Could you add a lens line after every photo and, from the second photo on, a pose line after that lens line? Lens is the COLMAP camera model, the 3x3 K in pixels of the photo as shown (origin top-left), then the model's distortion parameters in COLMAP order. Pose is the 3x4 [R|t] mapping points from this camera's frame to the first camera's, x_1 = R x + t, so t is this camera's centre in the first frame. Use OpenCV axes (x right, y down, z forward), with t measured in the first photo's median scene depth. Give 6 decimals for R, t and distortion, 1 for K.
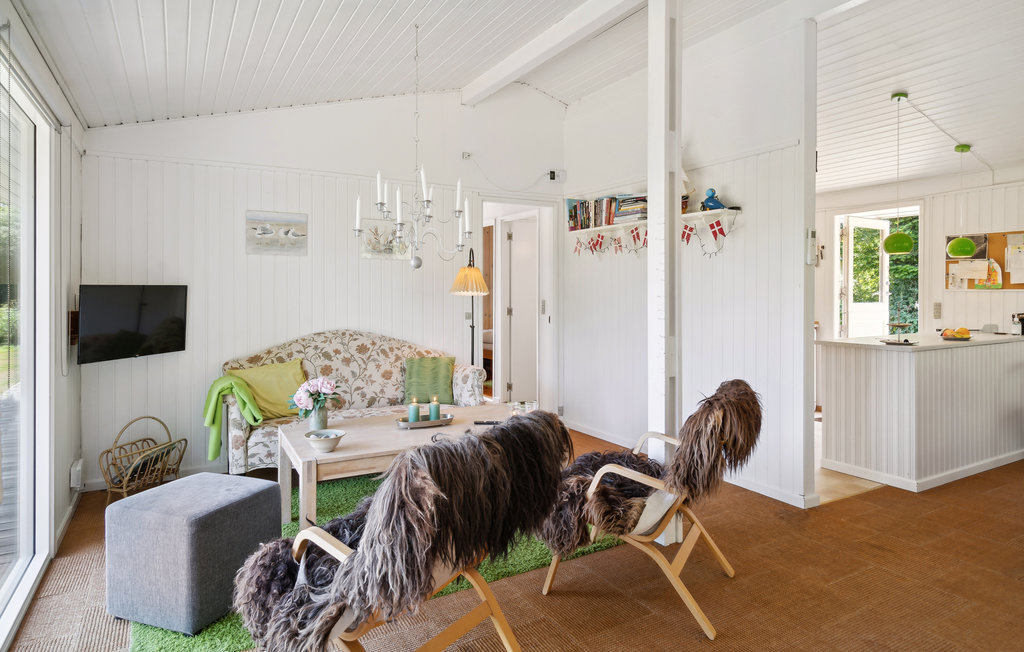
lens RADIAL K [[619.7, 0, 536.9], [0, 619.7, 294.8], [0, 0, 1]] dist [0.002242, -0.000097]
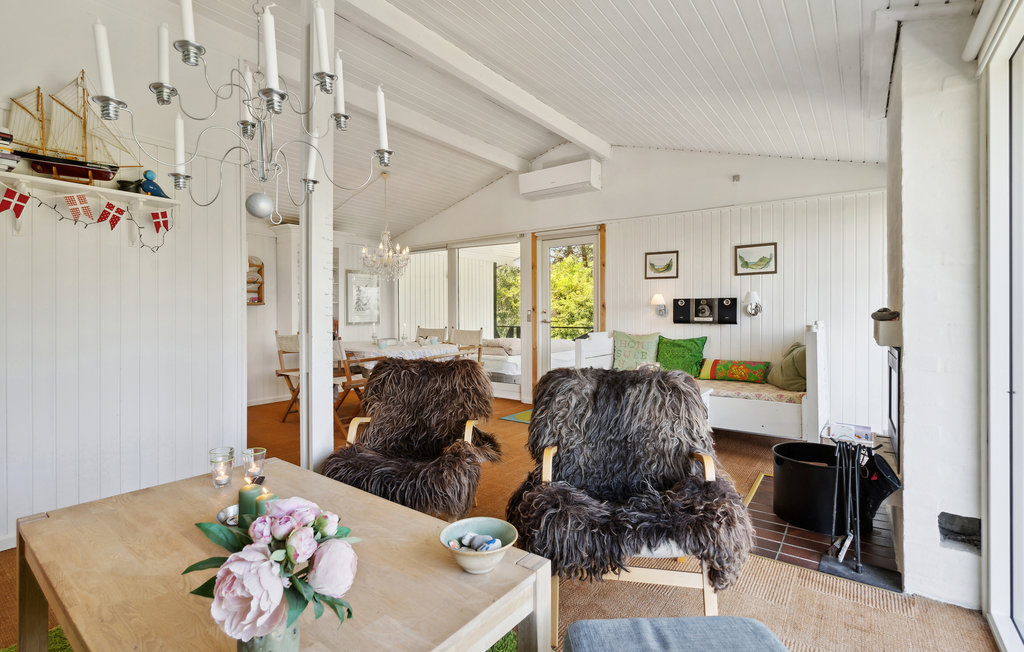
lens RADIAL K [[465.7, 0, 510.8], [0, 465.7, 318.7], [0, 0, 1]] dist [-0.000089, 0.000004]
pose [[-0.381608, -0.006524, 0.924301, -0.667693], [0.005838, 0.999938, 0.009468, 0.037576], [-0.924306, 0.009010, -0.381547, 1.065275]]
